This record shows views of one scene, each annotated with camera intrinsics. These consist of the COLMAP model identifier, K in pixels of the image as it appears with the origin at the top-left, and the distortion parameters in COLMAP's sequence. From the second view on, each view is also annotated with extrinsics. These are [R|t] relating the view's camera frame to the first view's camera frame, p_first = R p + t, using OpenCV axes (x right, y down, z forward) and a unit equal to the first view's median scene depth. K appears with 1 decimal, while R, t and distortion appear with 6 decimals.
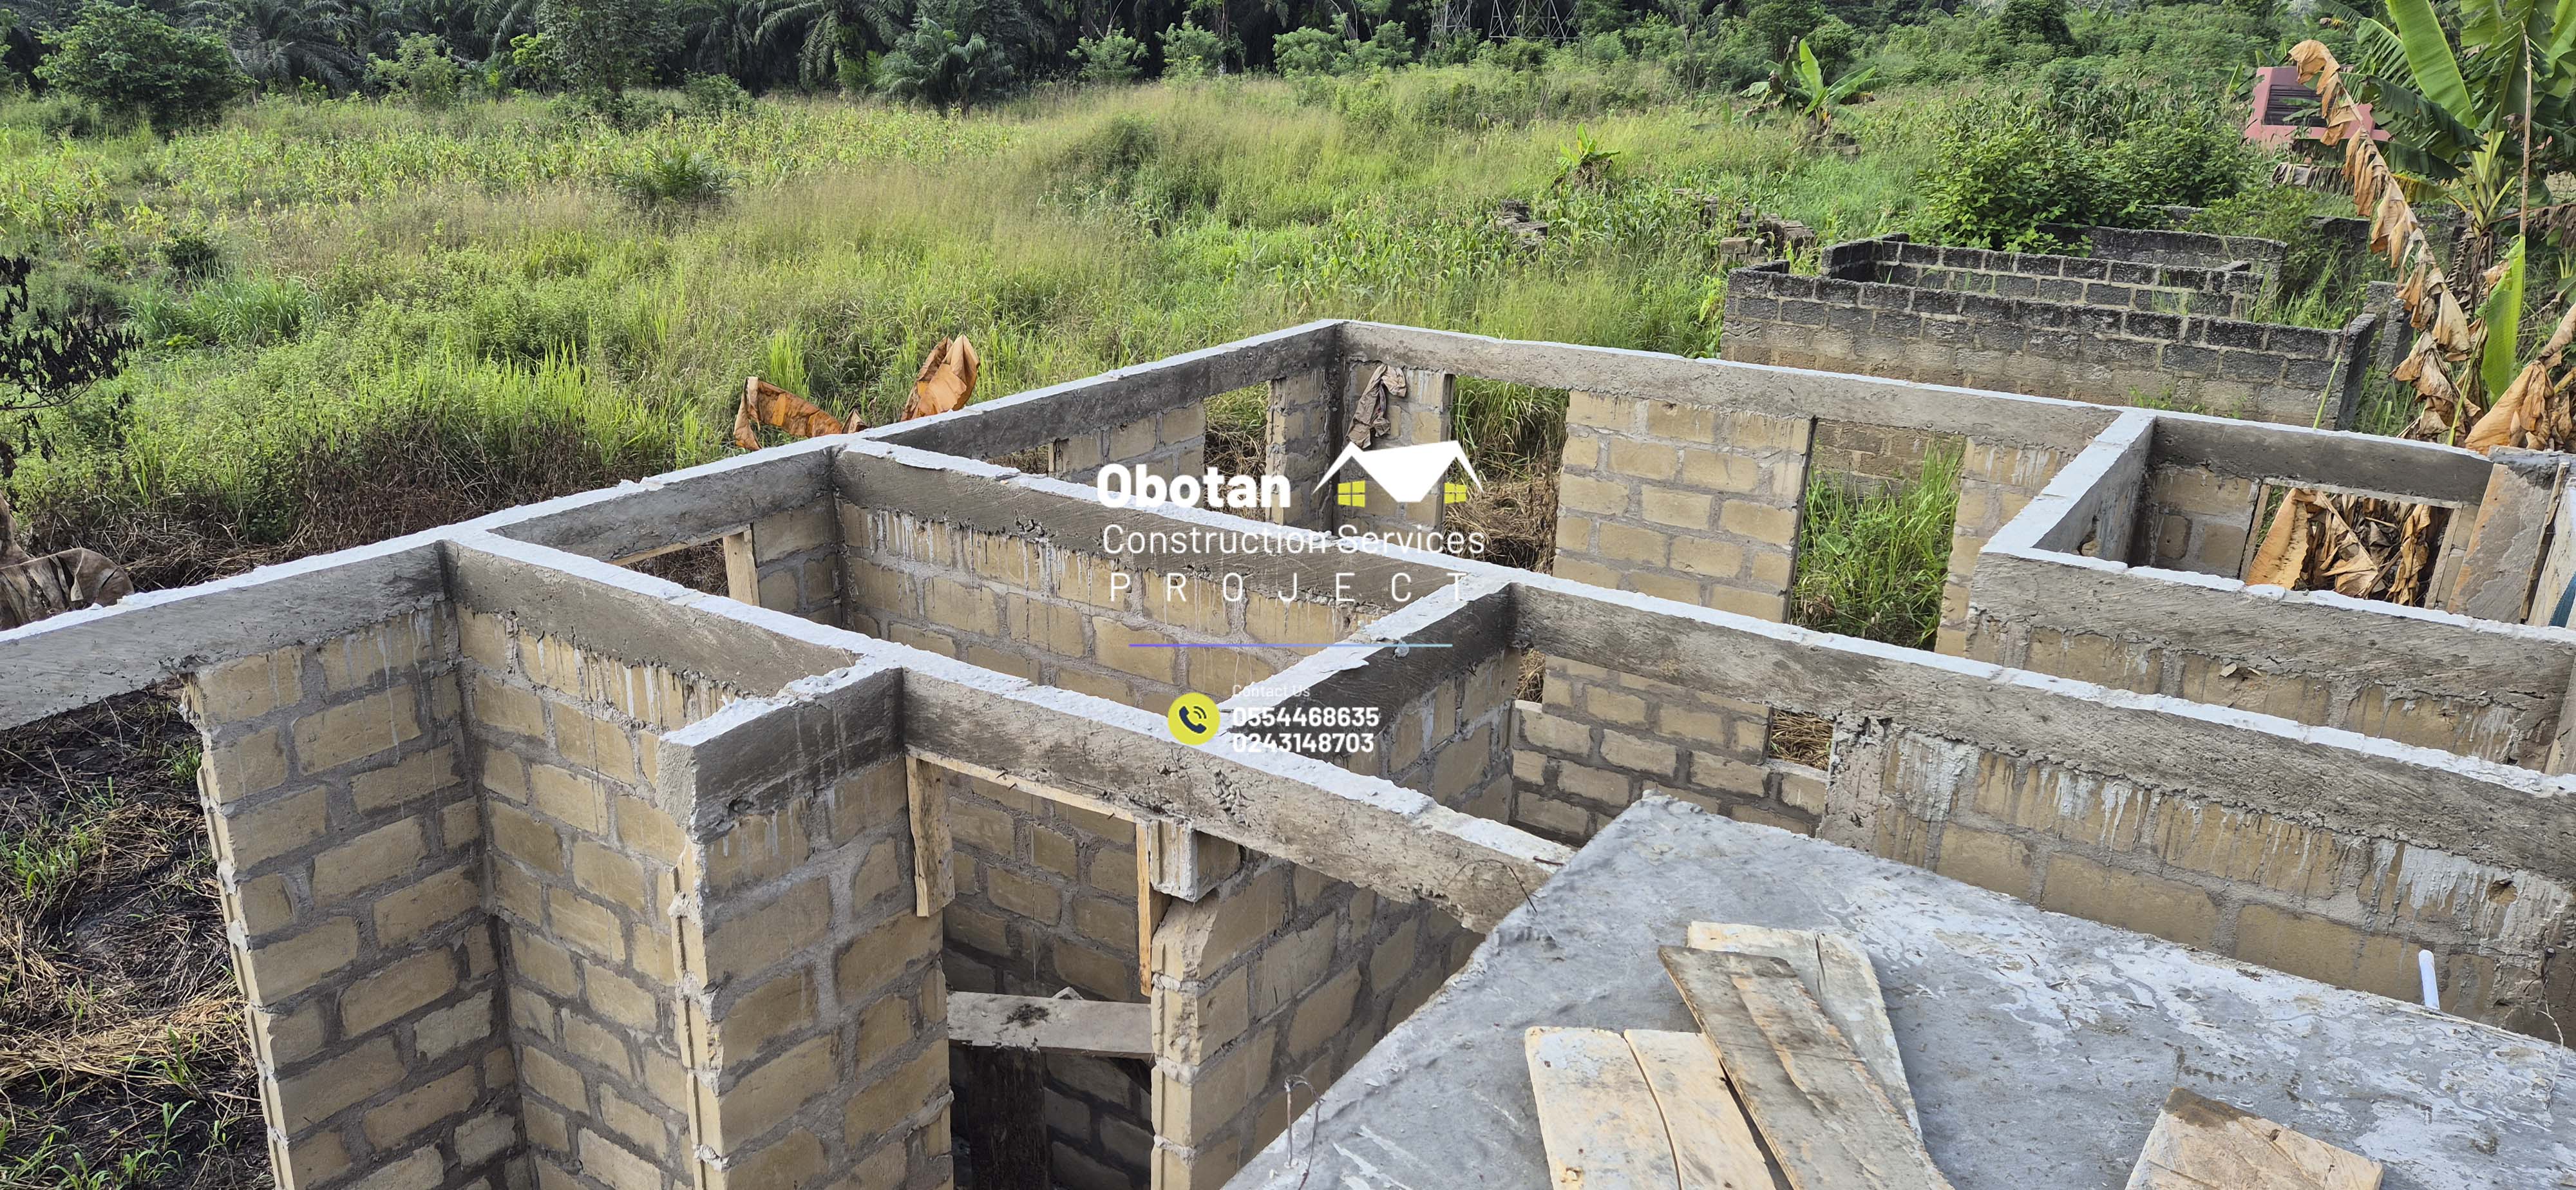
lens RADIAL K [[1713.5, 0, 1223.4], [0, 1713.5, 630.4], [0, 0, 1]] dist [0.082531, -0.067086]
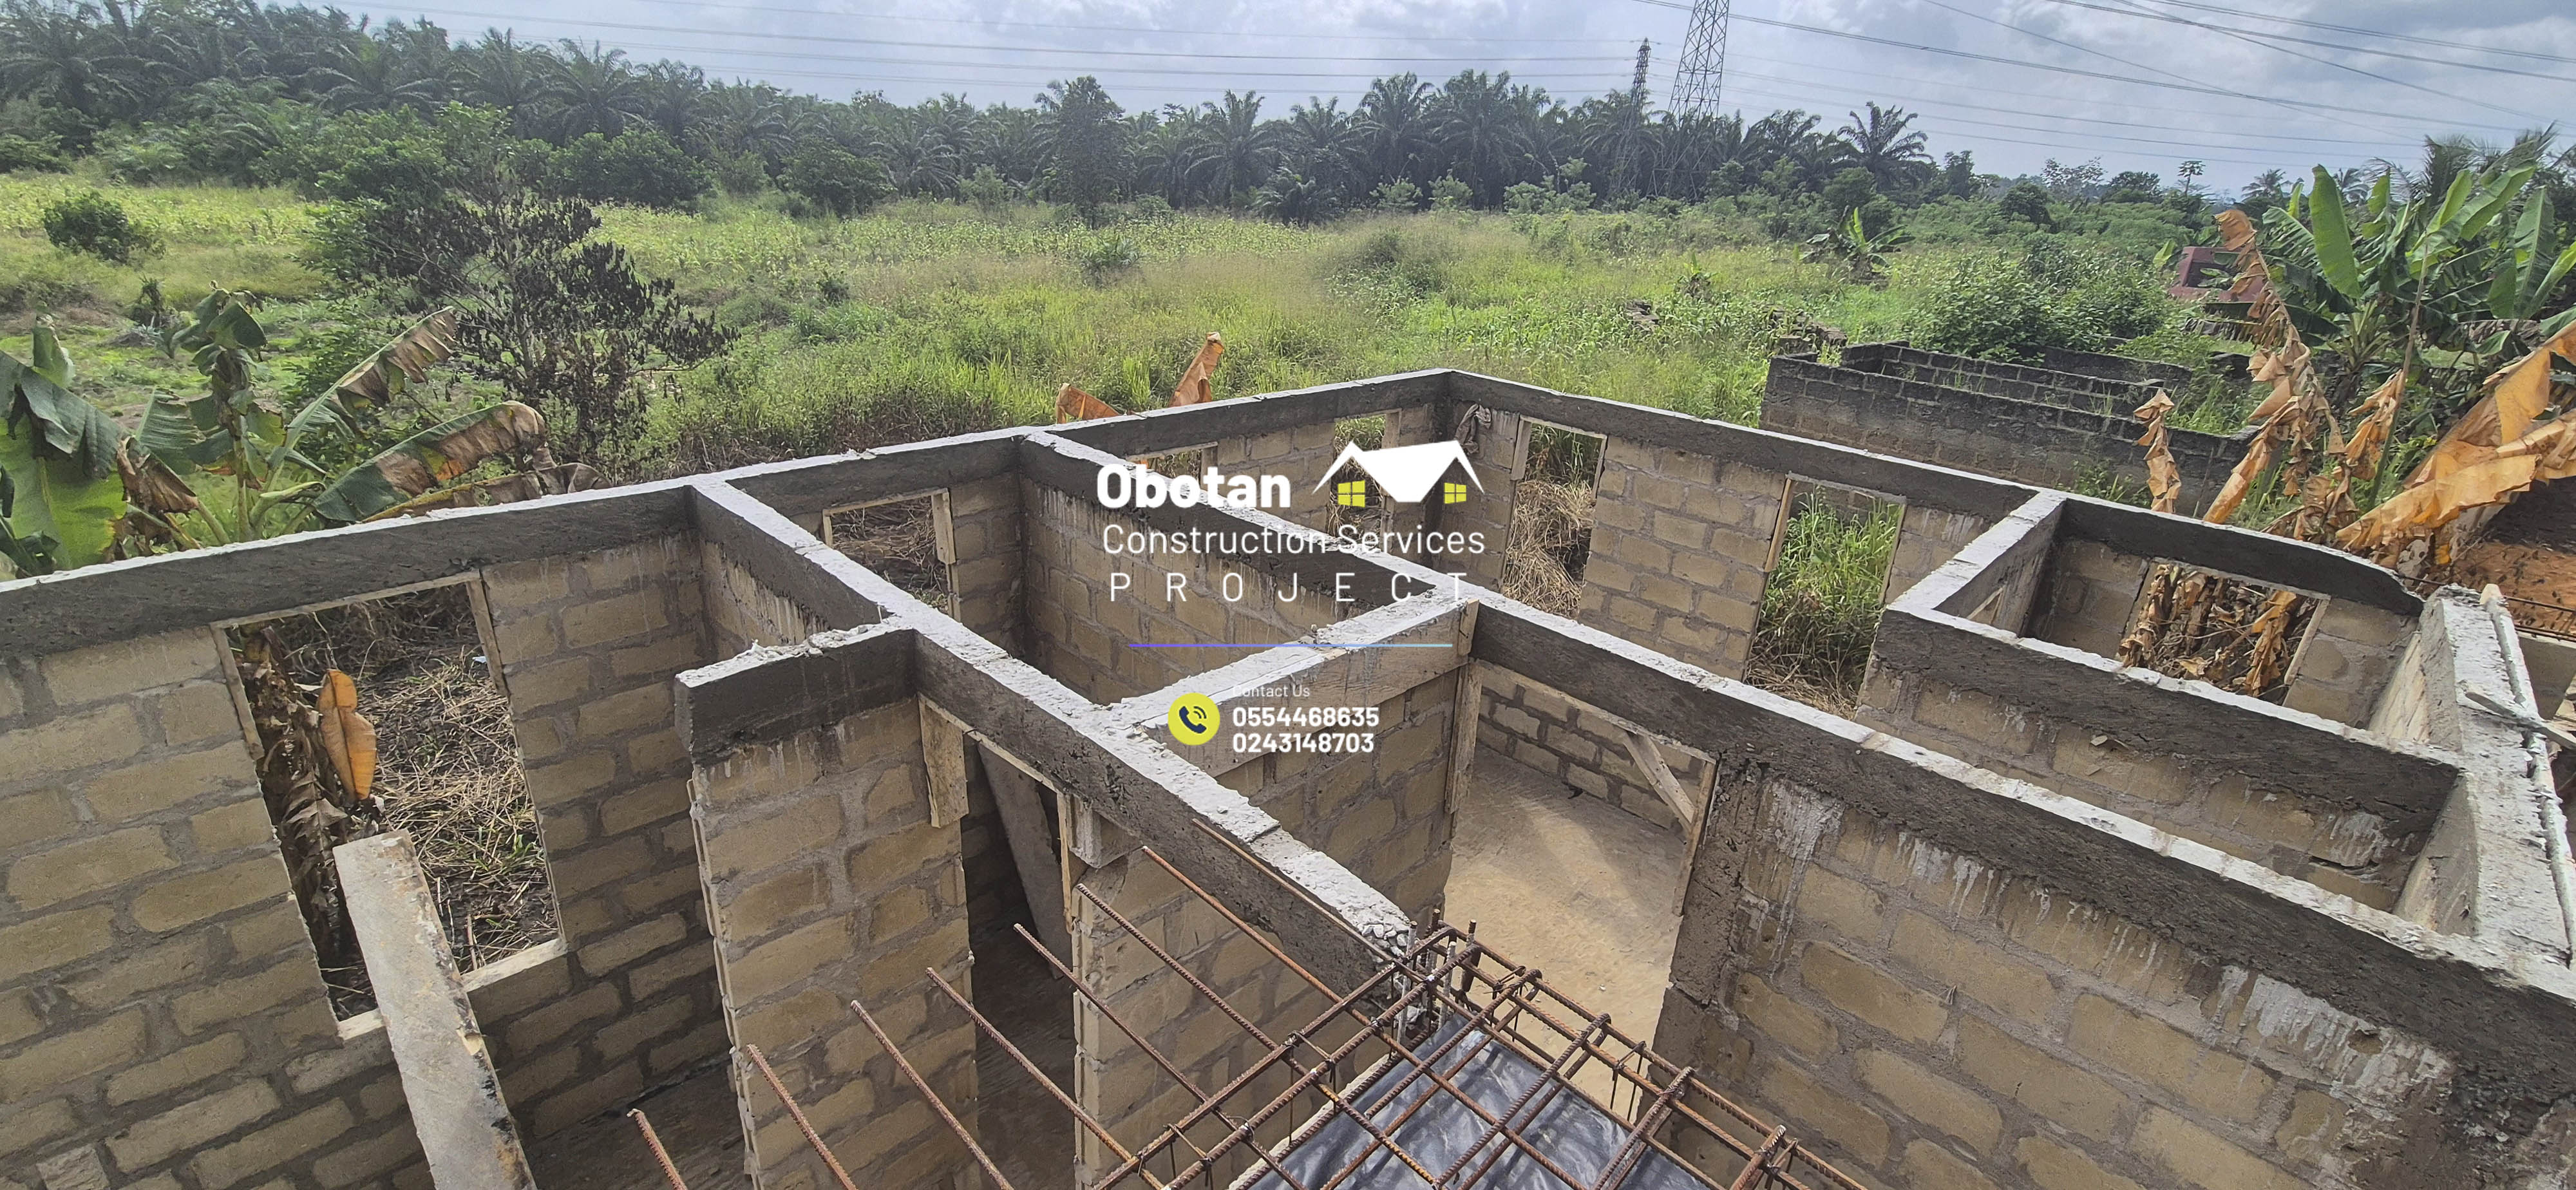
lens RADIAL K [[1062.6, 0, 1293.6], [0, 1062.6, 592.4], [0, 0, 1]] dist [0.000665, -0.000072]
pose [[0.985803, 0.100123, -0.134784, 0.118393], [-0.095260, 0.994563, 0.042080, -0.041652], [0.138265, -0.028643, 0.989981, 0.205125]]
